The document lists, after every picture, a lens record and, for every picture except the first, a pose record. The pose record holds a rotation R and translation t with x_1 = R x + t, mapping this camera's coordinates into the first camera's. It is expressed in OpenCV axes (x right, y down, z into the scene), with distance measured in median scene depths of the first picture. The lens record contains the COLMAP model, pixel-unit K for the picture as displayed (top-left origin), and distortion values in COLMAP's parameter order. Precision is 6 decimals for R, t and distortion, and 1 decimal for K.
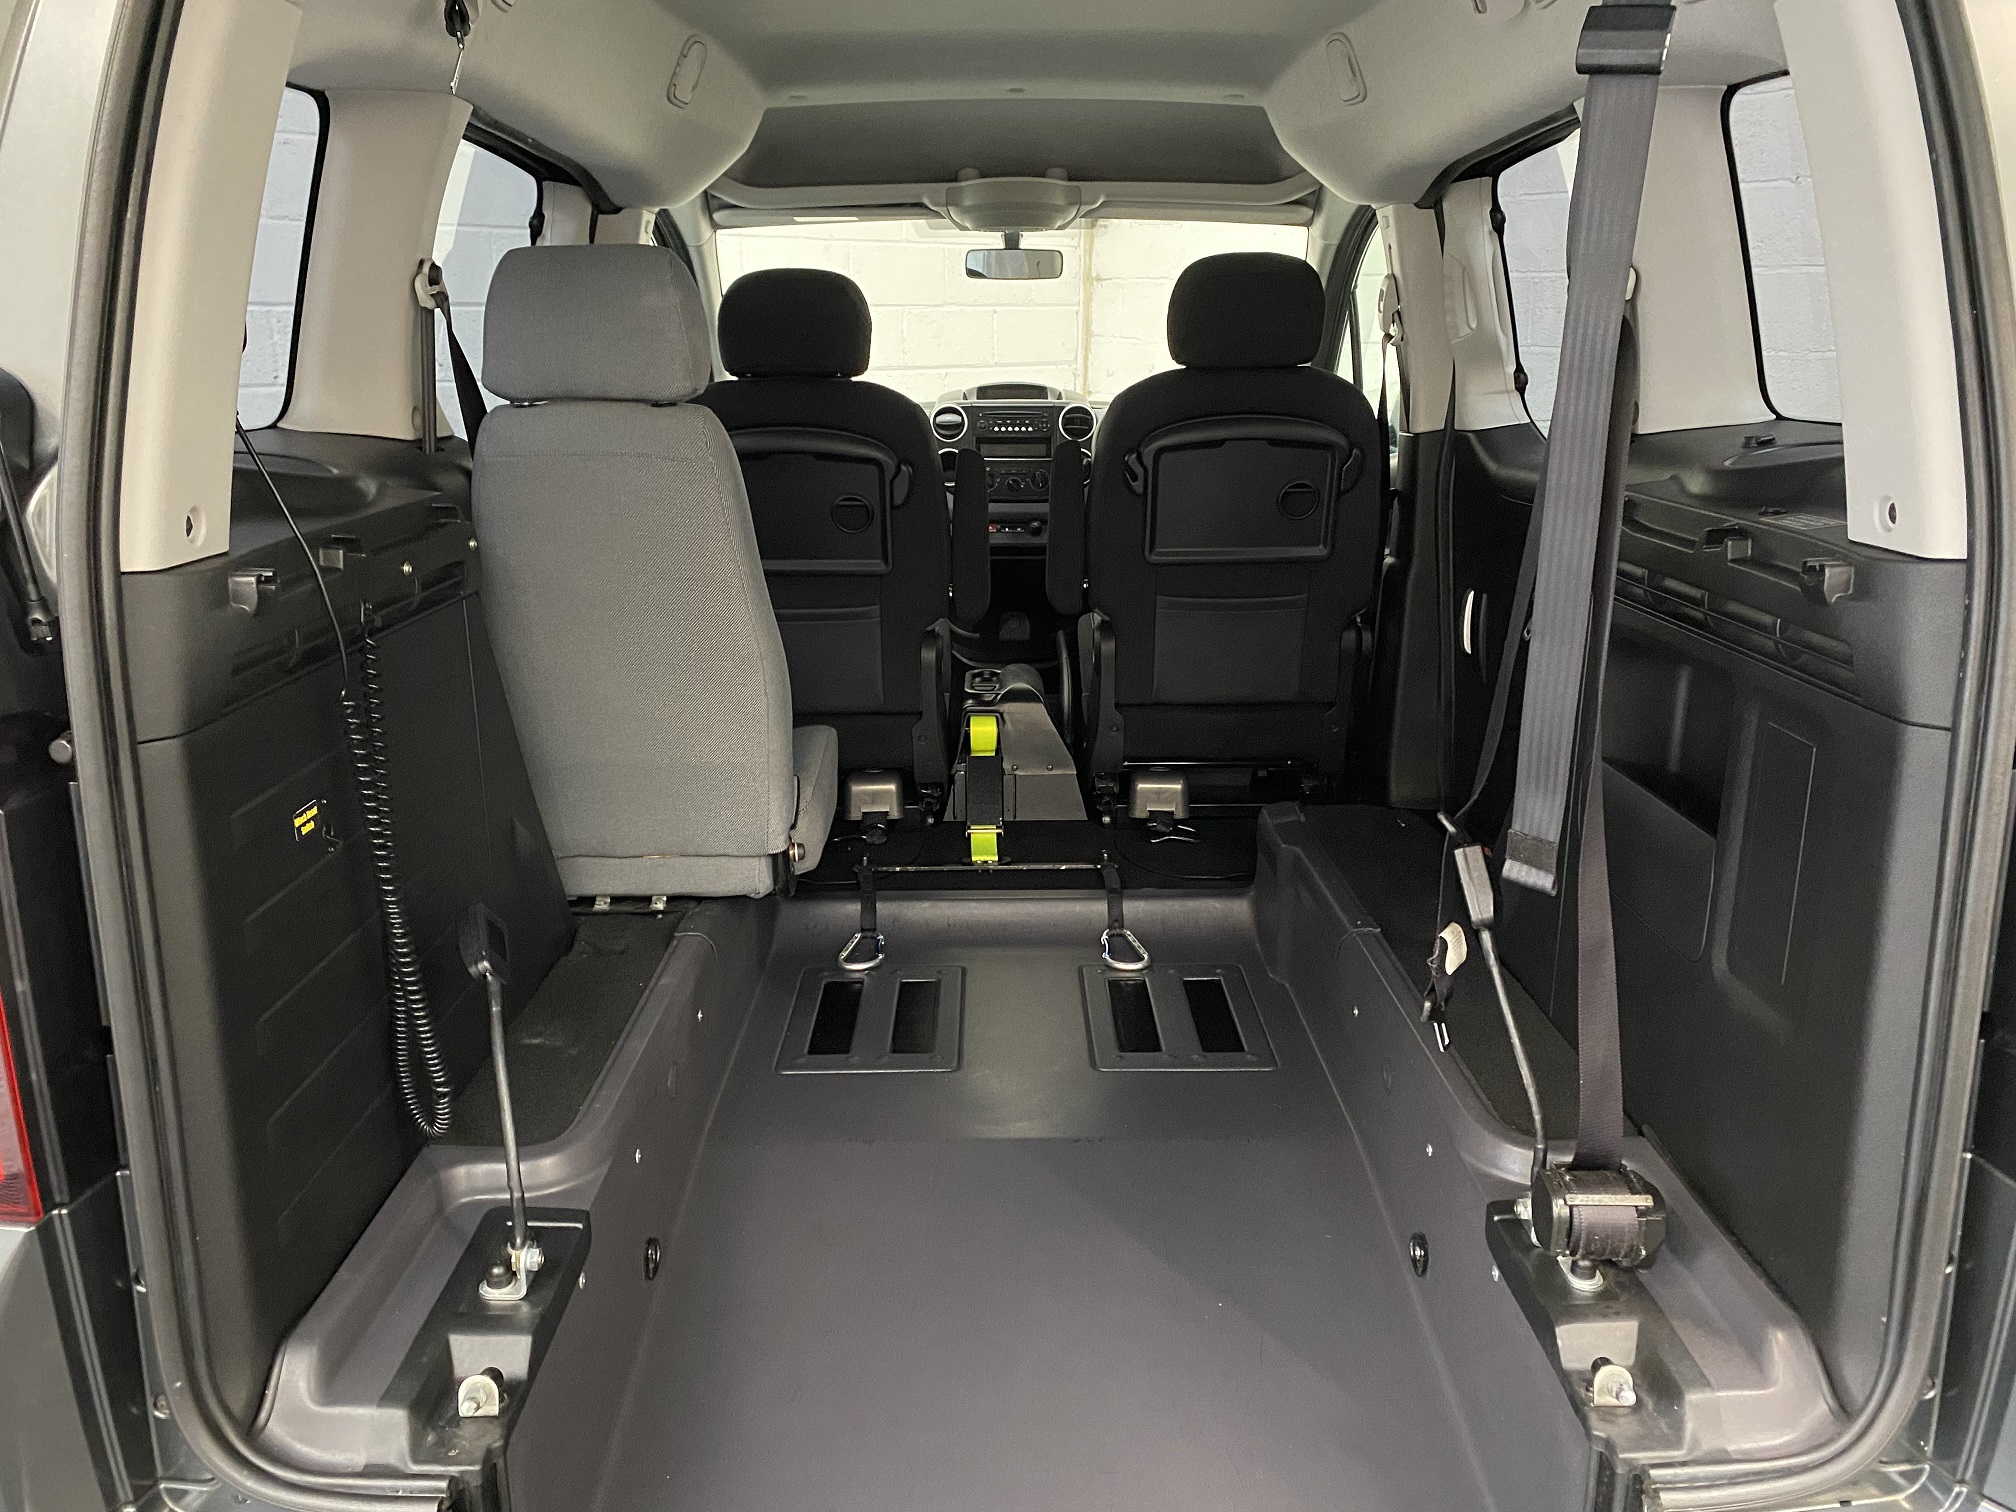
lens RADIAL K [[1588.1, 0, 1009.0], [0, 1588.1, 756.6], [0, 0, 1]] dist [0.001483, 0.000854]
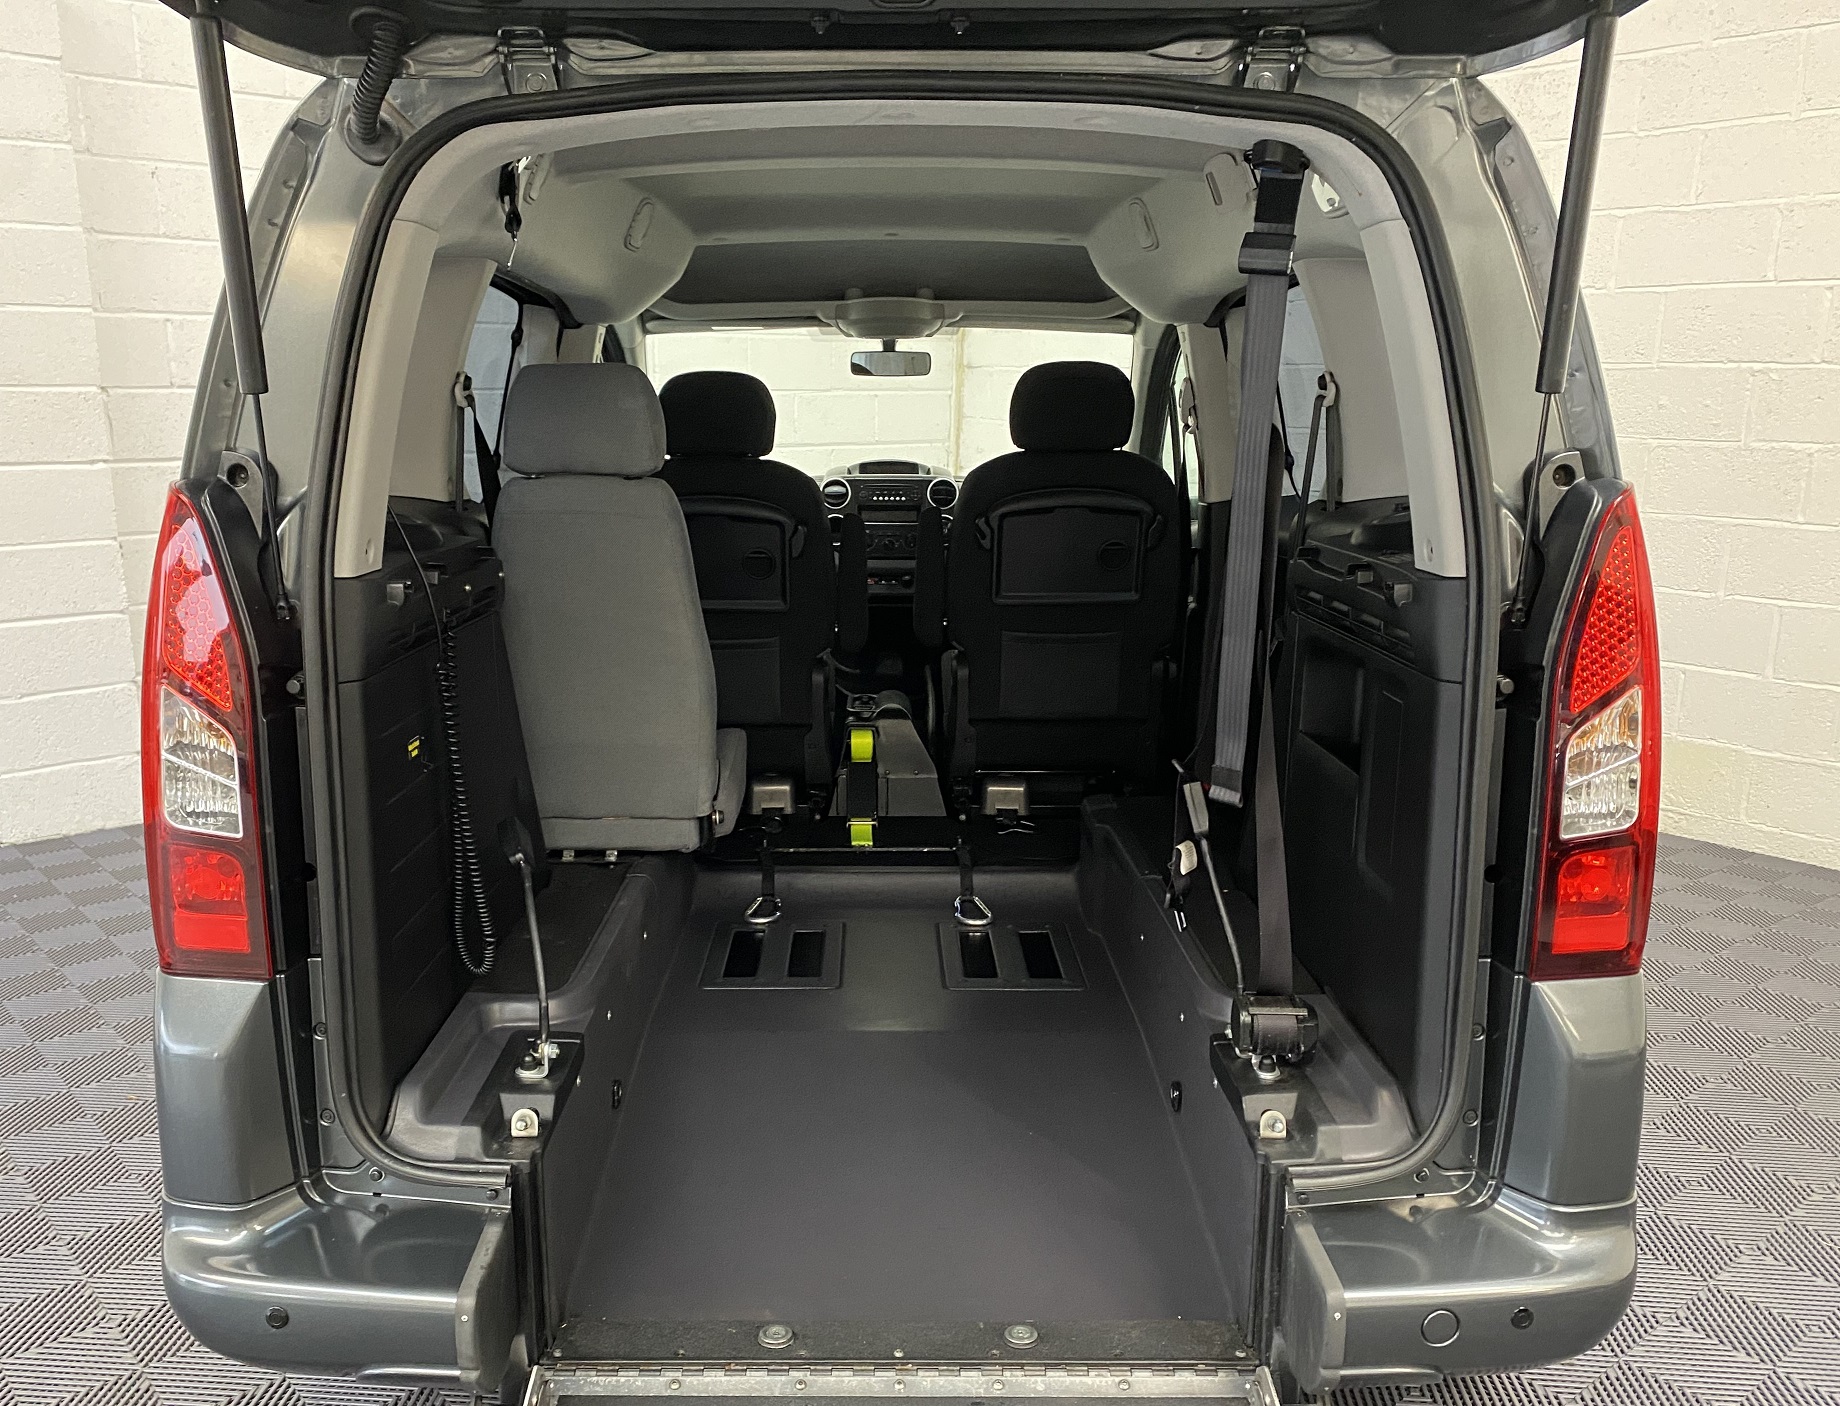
lens RADIAL K [[1590.4, 0, 876.2], [0, 1590.4, 758.2], [0, 0, 1]] dist [0.011531, 0.005071]
pose [[0.999933, 0.007388, -0.008888, 0.007127], [-0.007766, 0.999030, -0.043339, 0.060466], [0.008559, 0.043405, 0.999021, -0.277607]]
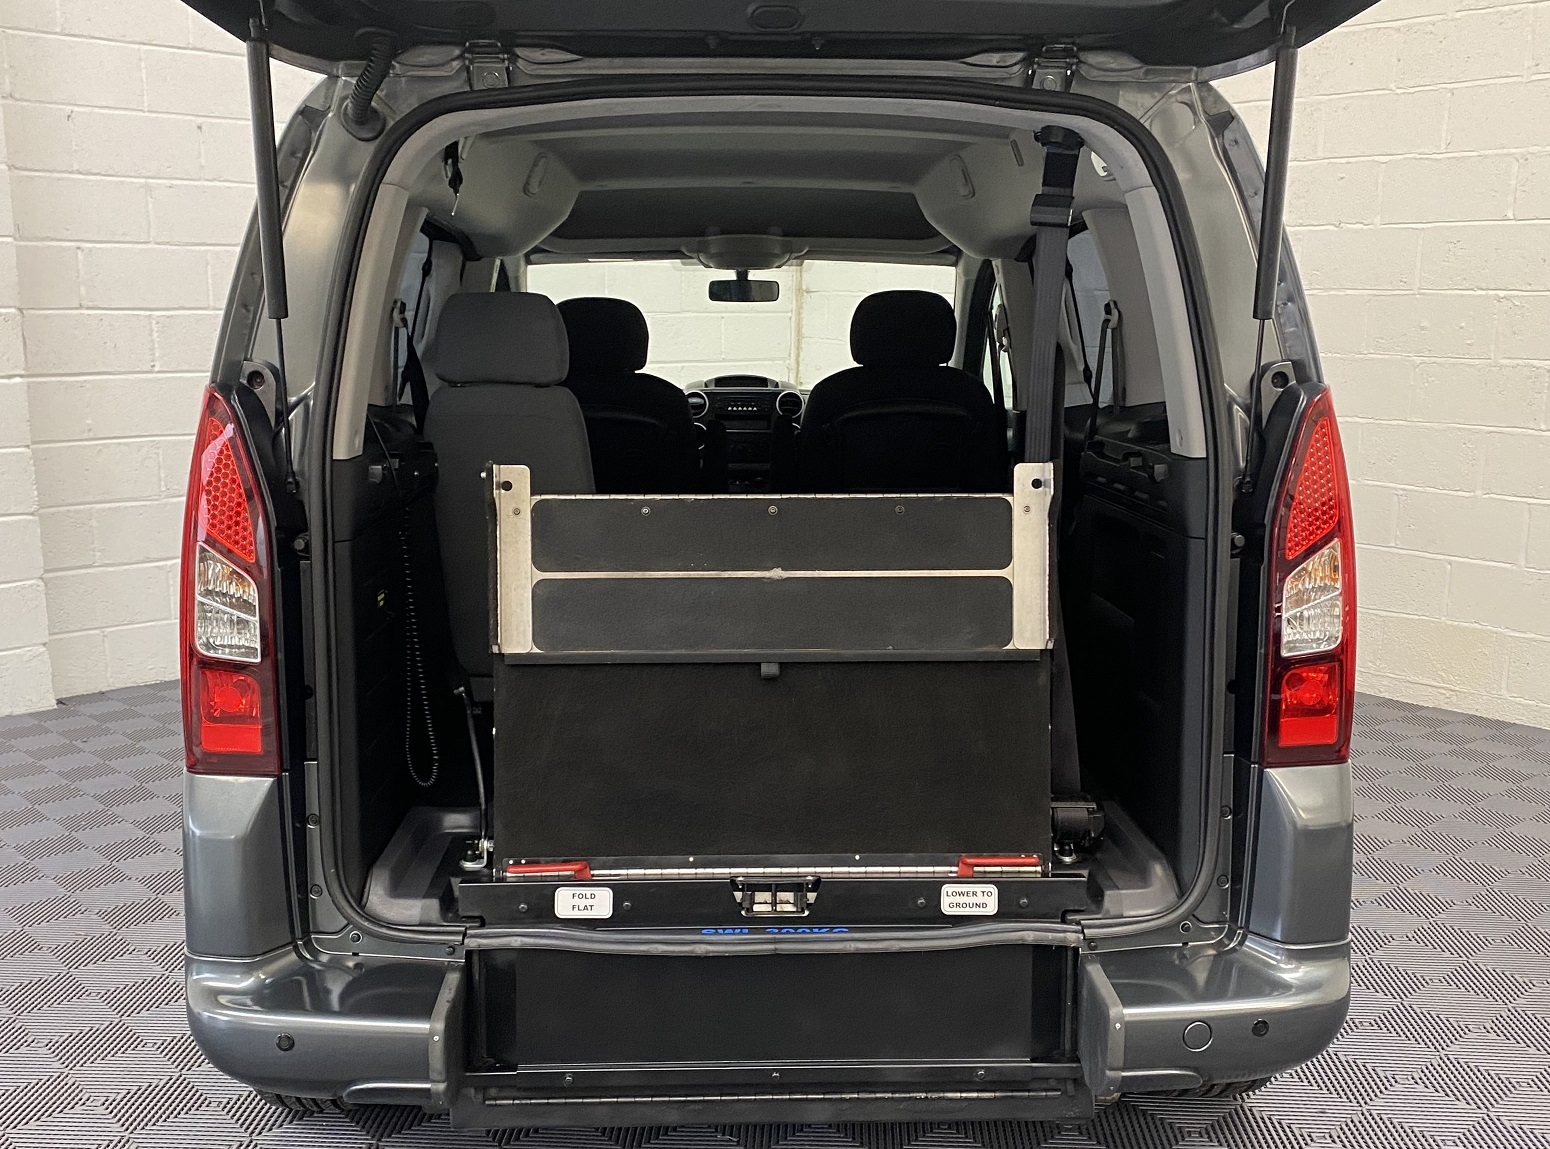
lens RADIAL K [[1576.3, 0, 768.7], [0, 1576.3, 601.4], [0, 0, 1]] dist [0.063442, -0.113078]
pose [[0.999618, 0.001772, 0.027575, -0.017741], [0.000706, 0.995979, -0.089590, 0.113916], [-0.027623, 0.089575, 0.995597, -0.476868]]
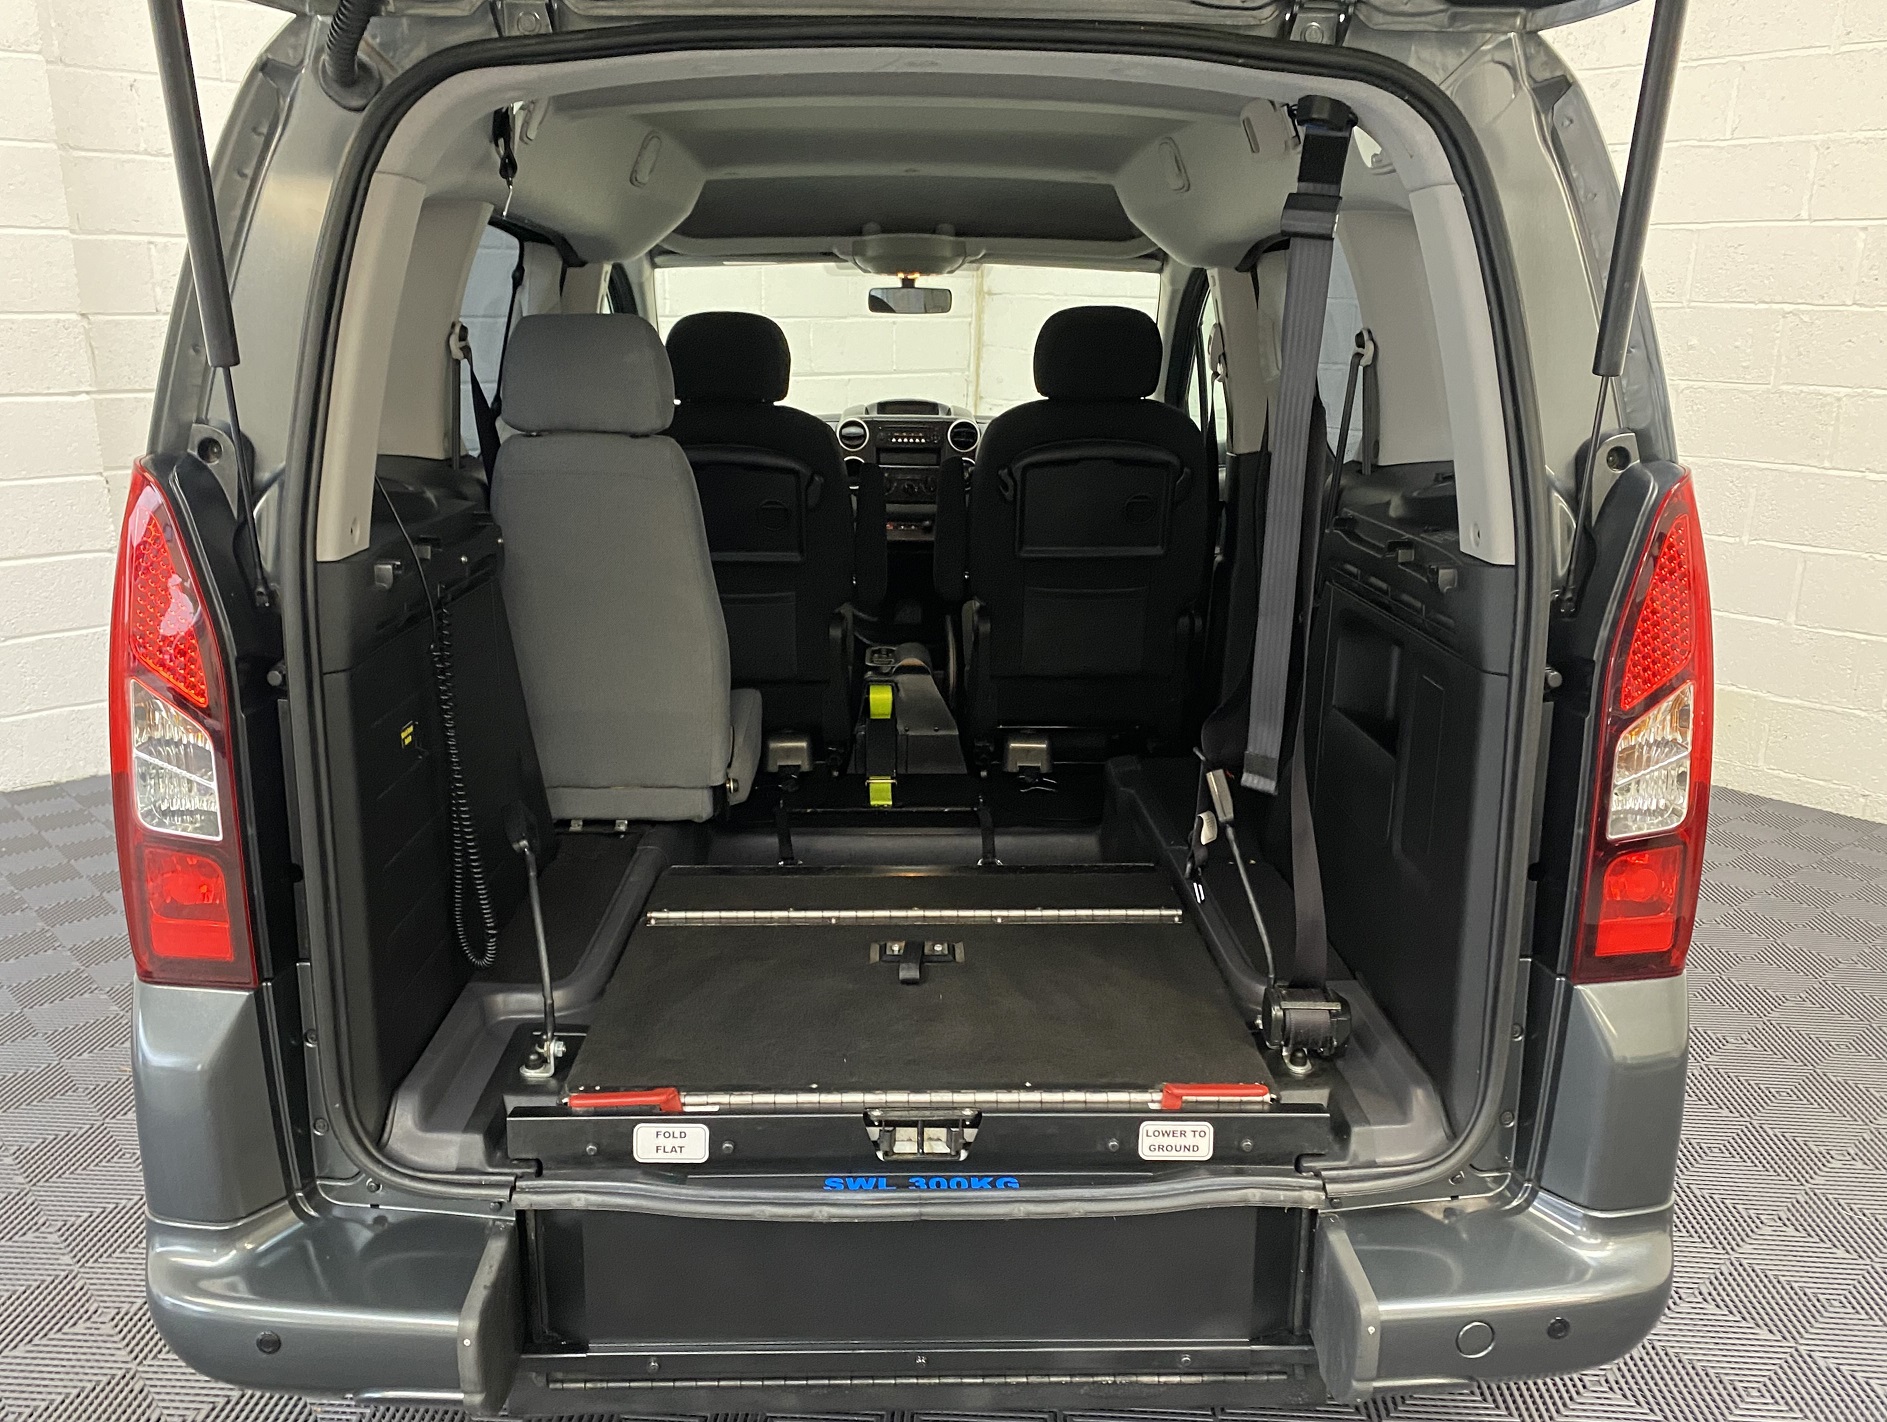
lens RADIAL K [[1591.2, 0, 941.7], [0, 1591.2, 755.9], [0, 0, 1]] dist [0.007376, 0.009814]
pose [[0.999730, 0.007581, 0.021955, 0.004705], [-0.007701, 0.999956, 0.005393, 0.025700], [-0.021913, -0.005561, 0.999744, -0.241964]]
